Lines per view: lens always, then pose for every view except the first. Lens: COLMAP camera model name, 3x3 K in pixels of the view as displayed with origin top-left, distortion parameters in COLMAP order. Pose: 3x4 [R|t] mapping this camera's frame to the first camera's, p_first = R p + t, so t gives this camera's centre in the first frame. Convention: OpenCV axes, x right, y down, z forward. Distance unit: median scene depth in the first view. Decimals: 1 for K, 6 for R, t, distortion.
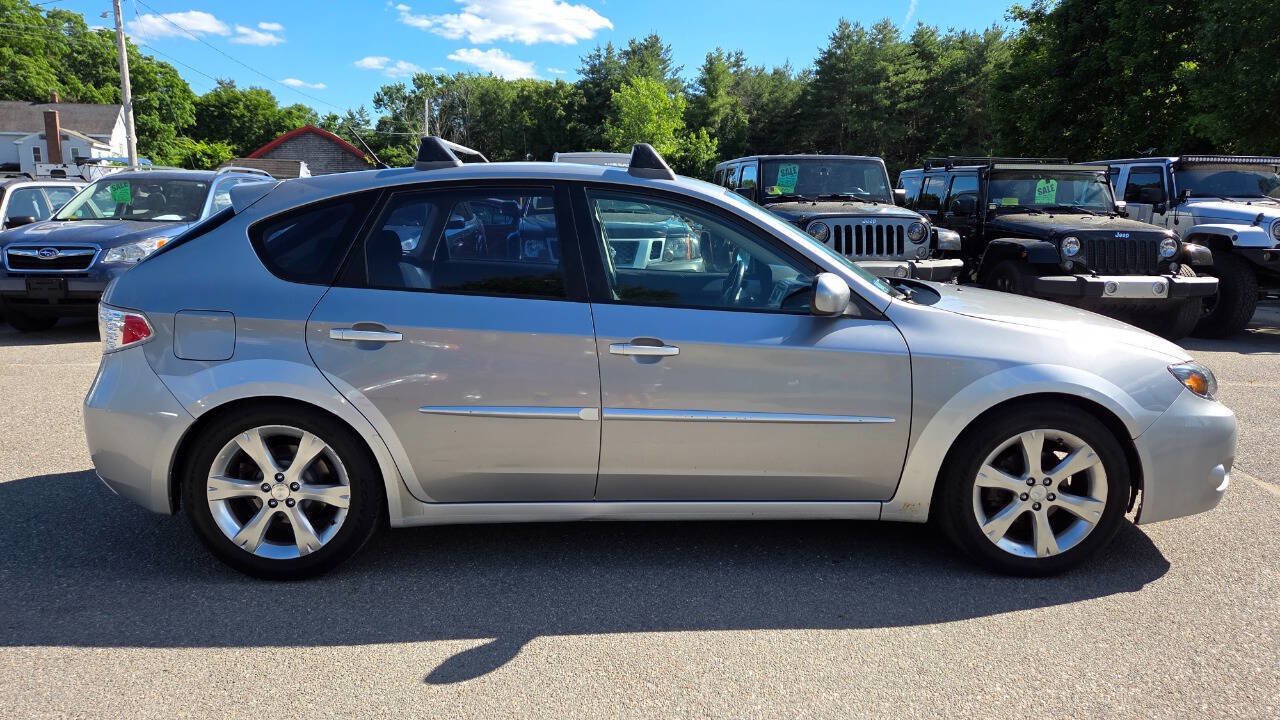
lens RADIAL K [[864.9, 0, 660.2], [0, 864.9, 353.9], [0, 0, 1]] dist [0.075726, -0.076709]
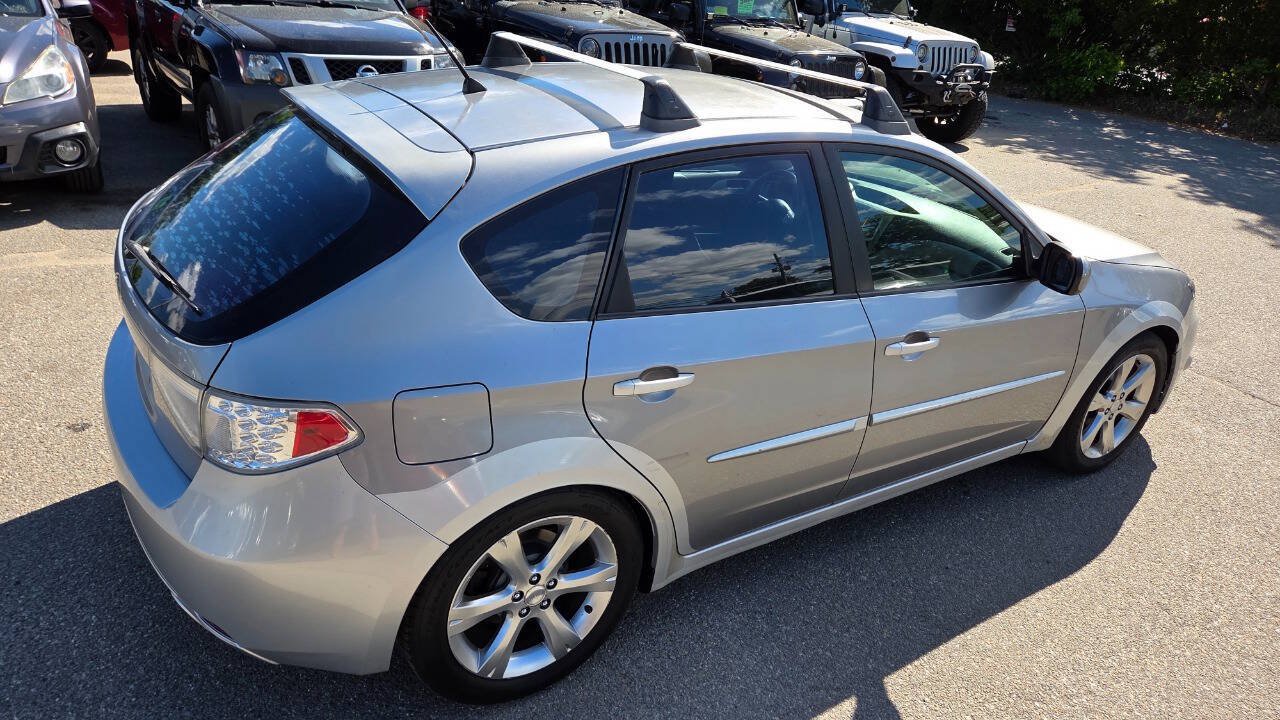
lens RADIAL K [[864.9, 0, 660.2], [0, 864.9, 353.9], [0, 0, 1]] dist [0.075726, -0.076709]
pose [[0.854438, -0.147071, 0.498303, -0.208099], [0.001692, 0.959882, 0.280401, -0.075135], [-0.519551, -0.238742, 0.820408, 0.119043]]
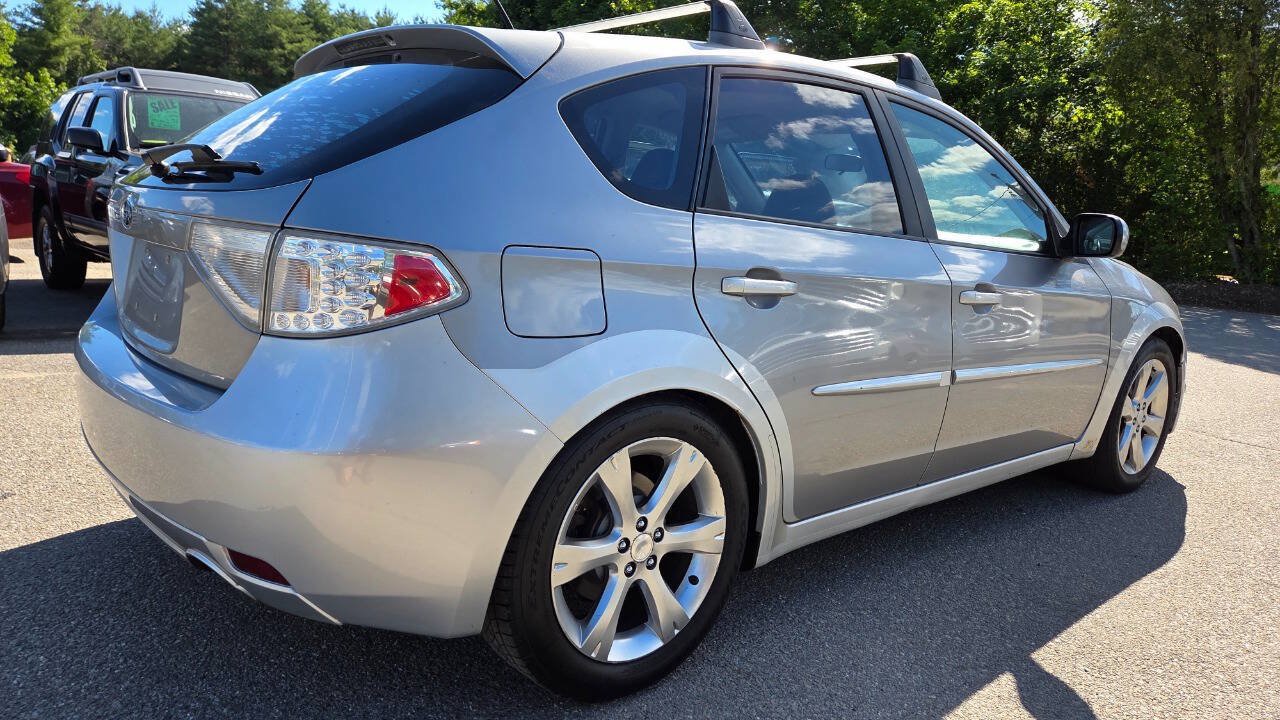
lens RADIAL K [[861.4, 0, 660.0], [0, 861.4, 349.0], [0, 0, 1]] dist [0.077686, -0.074834]
pose [[0.777373, -0.060379, 0.626135, -0.242140], [0.051896, 0.998145, 0.031822, 0.000381], [-0.626895, 0.007756, 0.779065, 0.160049]]
